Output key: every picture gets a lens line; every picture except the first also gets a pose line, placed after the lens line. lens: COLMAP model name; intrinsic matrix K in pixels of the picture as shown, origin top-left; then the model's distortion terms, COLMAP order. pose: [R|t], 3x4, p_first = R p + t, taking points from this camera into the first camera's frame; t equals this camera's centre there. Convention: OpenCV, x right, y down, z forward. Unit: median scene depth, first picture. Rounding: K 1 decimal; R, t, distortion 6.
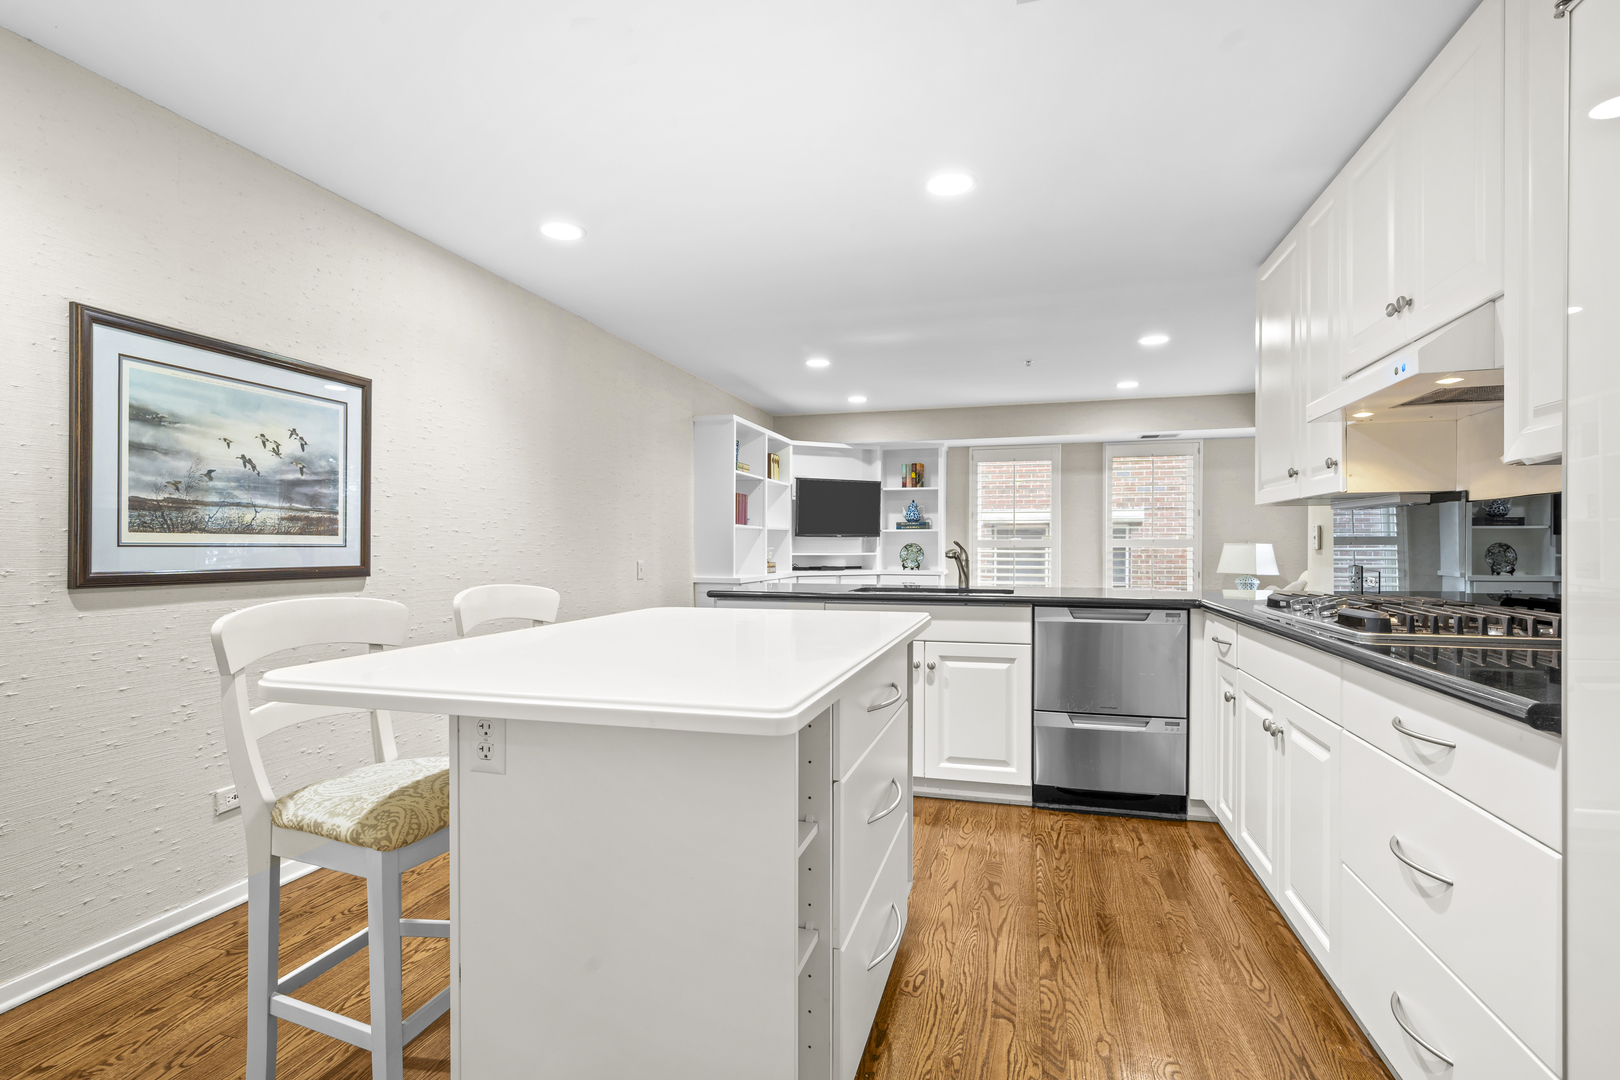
lens RADIAL K [[780.3, 0, 807.4], [0, 780.3, 546.0], [0, 0, 1]] dist [0.000731, 0.000361]
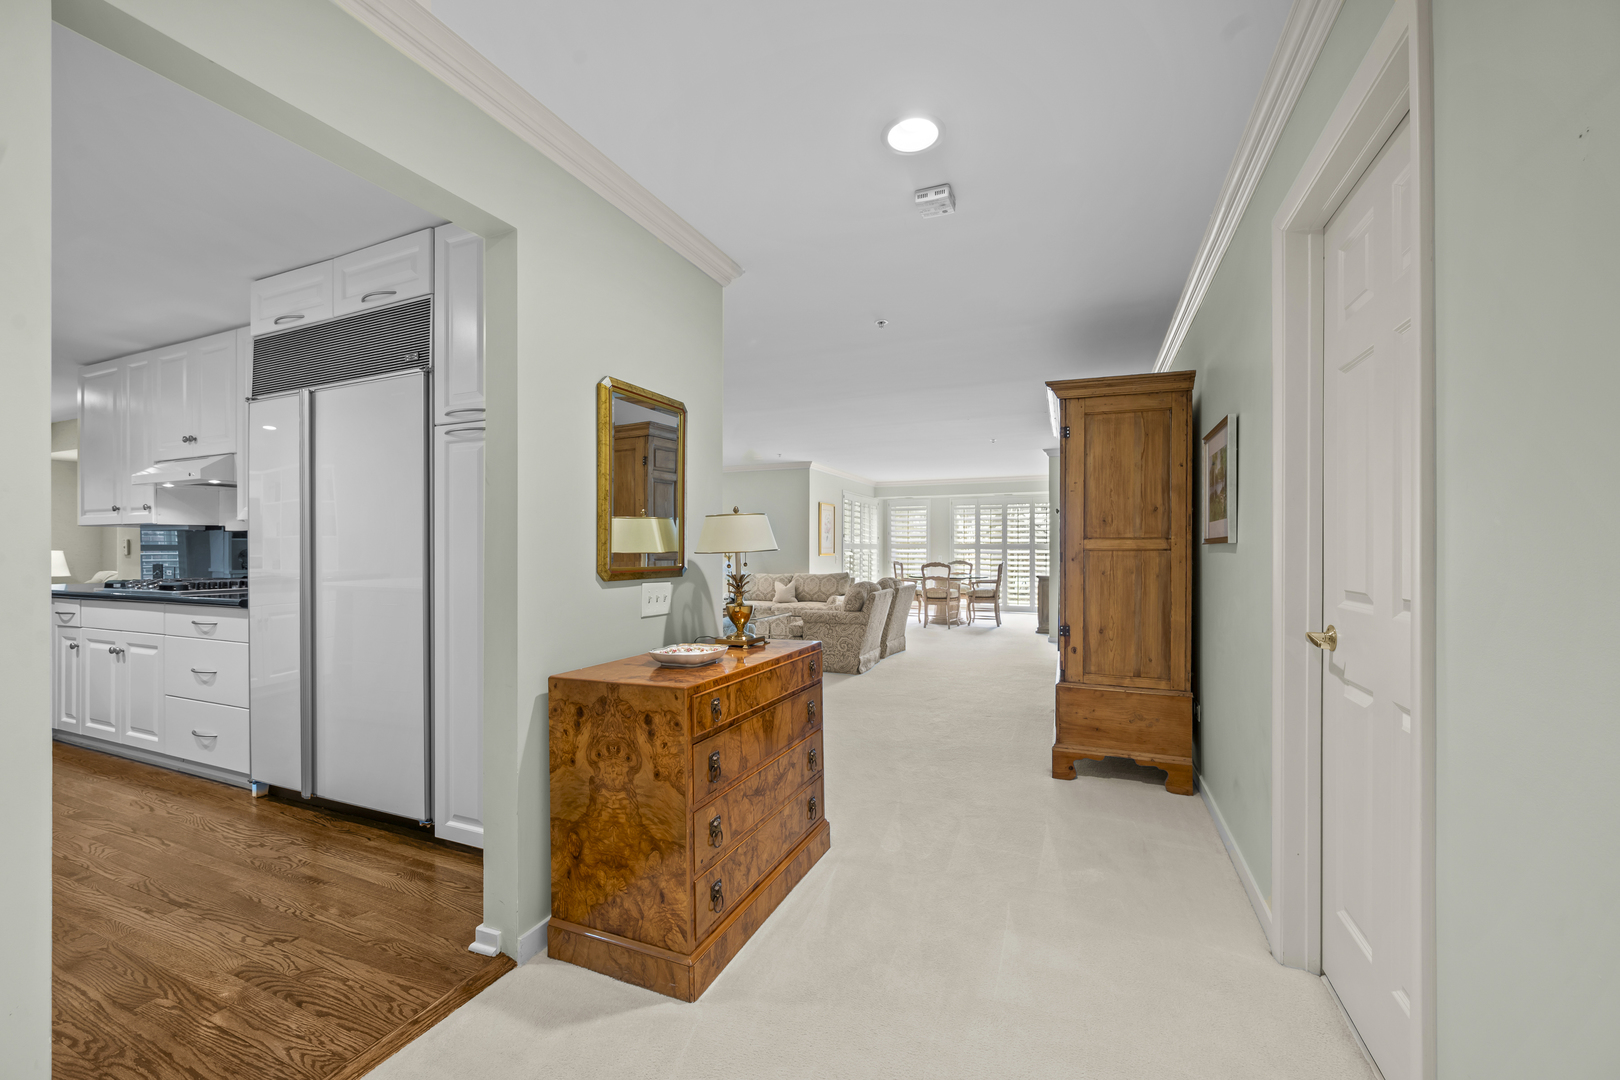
lens RADIAL K [[644.5, 0, 811.5], [0, 644.5, 549.9], [0, 0, 1]] dist [-0.001560, 0.000360]
pose [[0.139055, -0.002627, 0.990281, -0.209426], [0.004229, 0.999989, 0.002058, -0.001119], [-0.990276, 0.003902, 0.139064, -0.259164]]
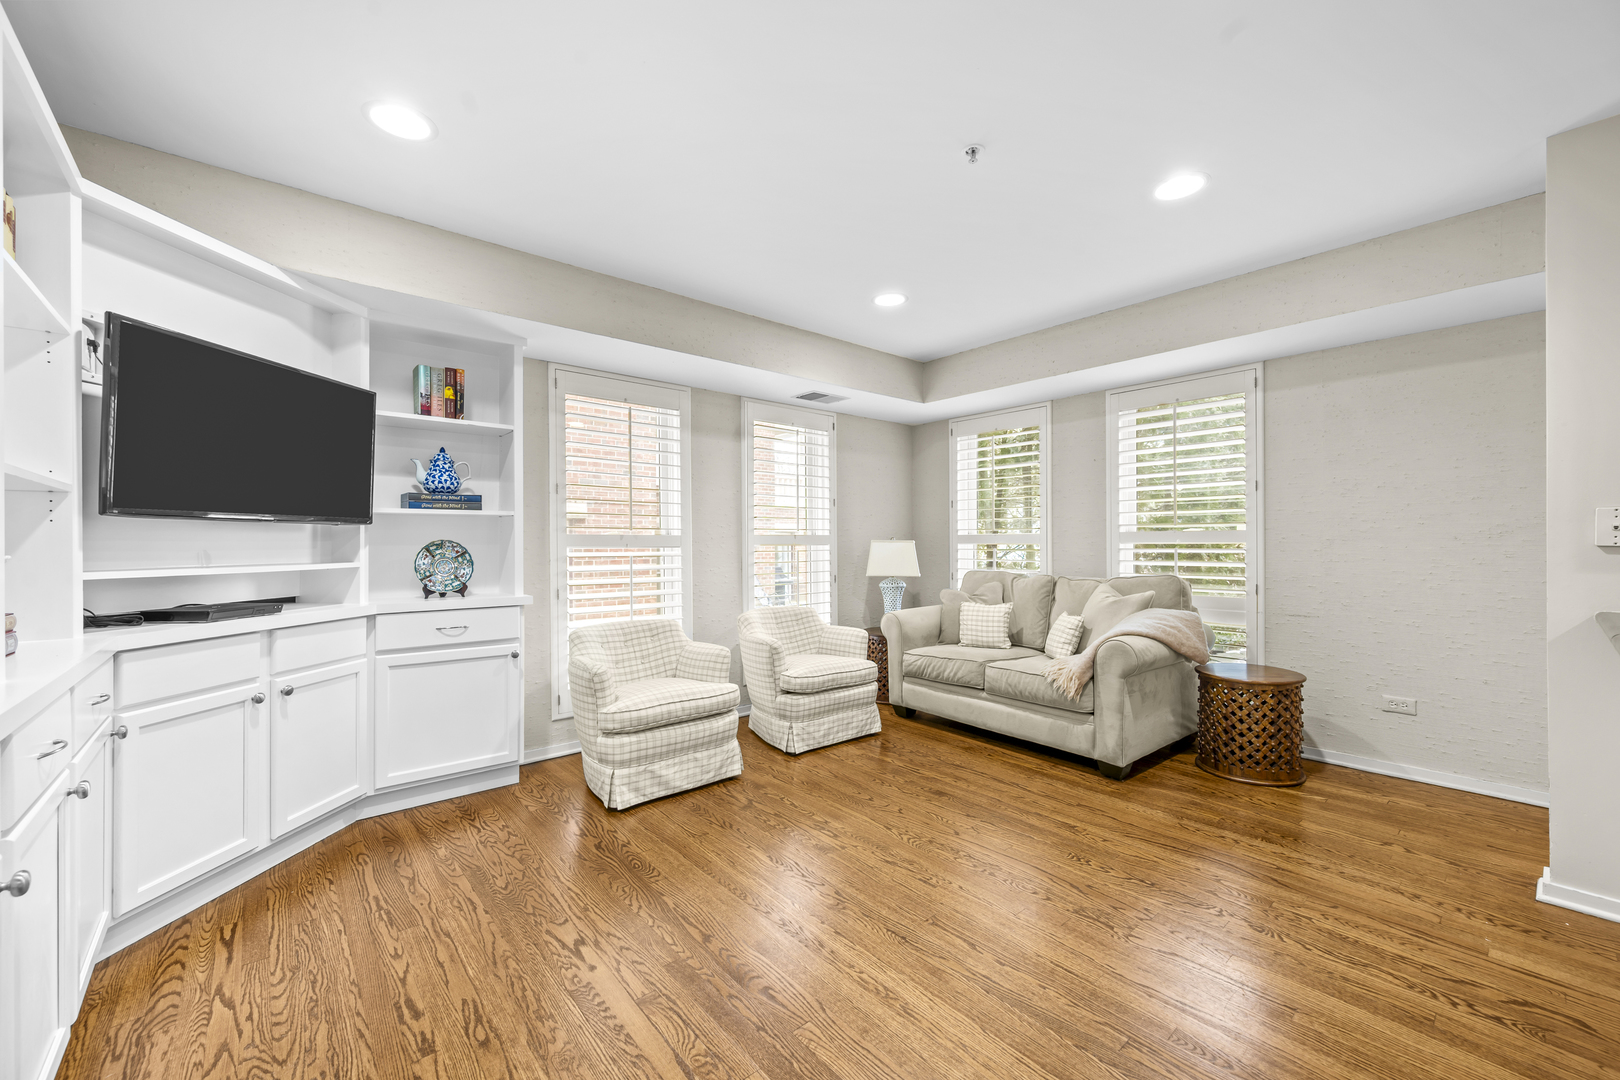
lens RADIAL K [[644.5, 0, 807.5], [0, 644.5, 544.5], [0, 0, 1]] dist [-0.001560, 0.000360]
pose [[0.561163, -0.003373, 0.827699, -0.063981], [0.005551, 0.999985, 0.000312, 0.000247], [-0.827687, 0.004419, 0.561173, 0.626477]]
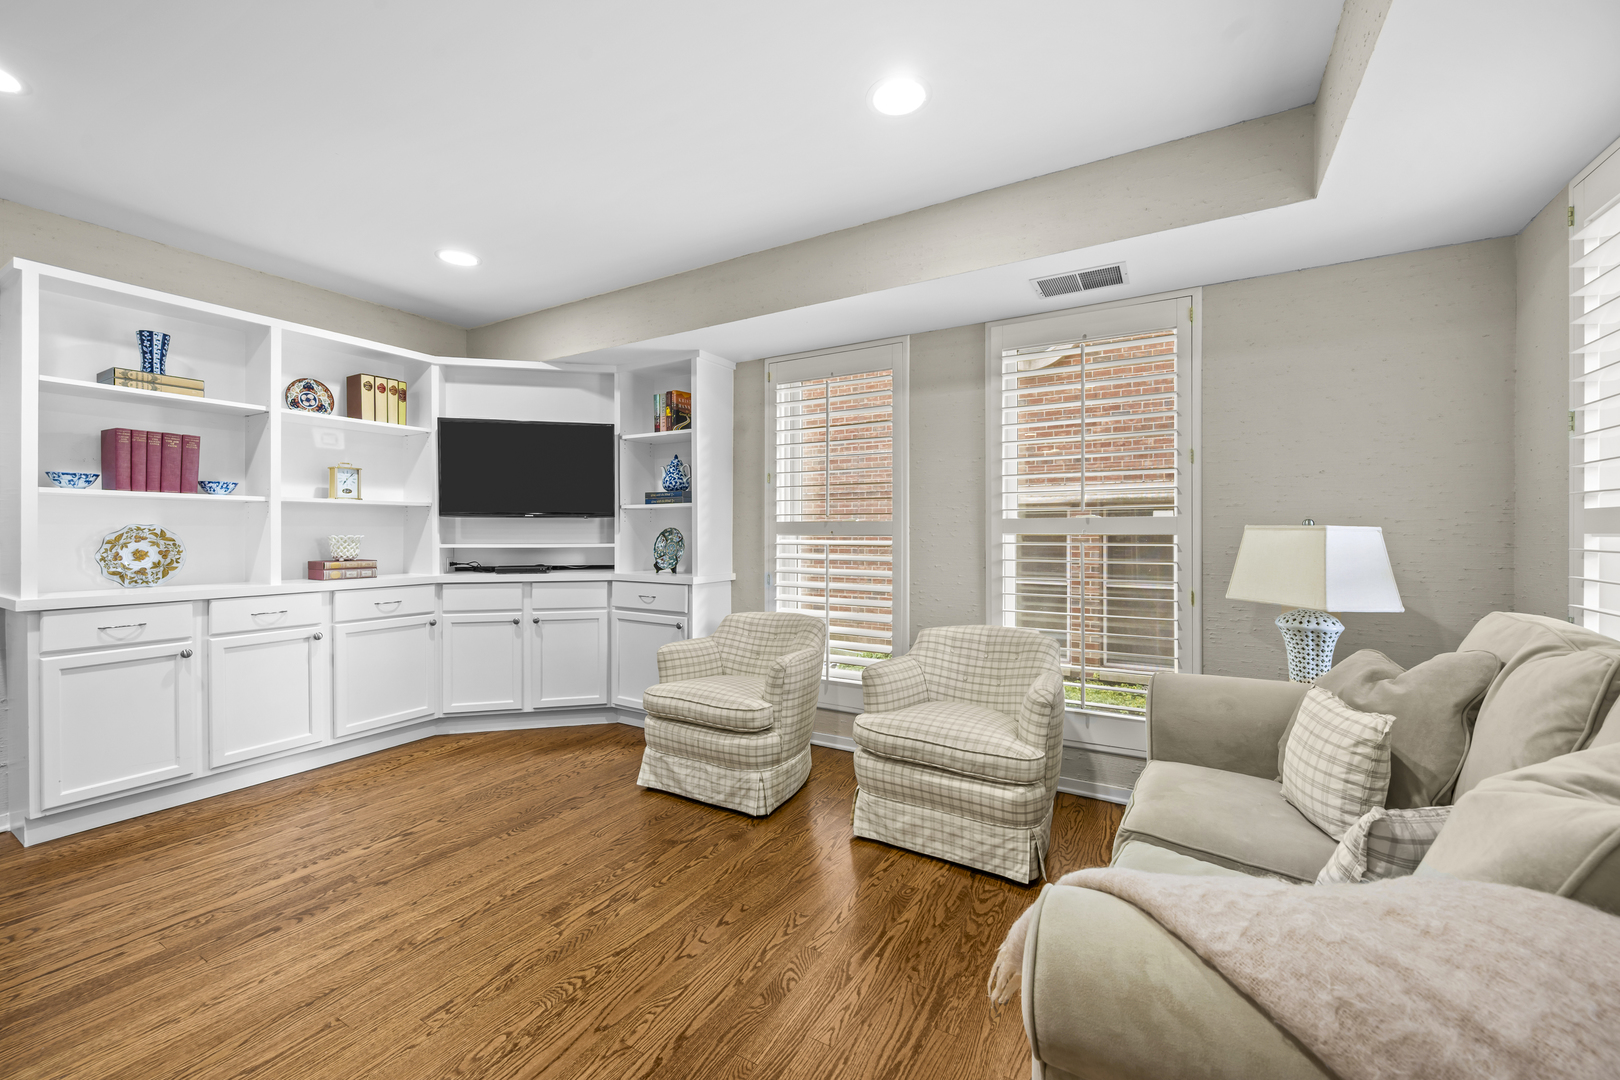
lens RADIAL K [[644.5, 0, 809.4], [0, 644.5, 532.4], [0, 0, 1]] dist [-0.001560, 0.000360]
pose [[0.964244, 0.000346, -0.265017, 0.377587], [-0.000077, 0.999999, 0.001023, -0.000570], [0.265017, -0.000966, 0.964243, 0.577462]]
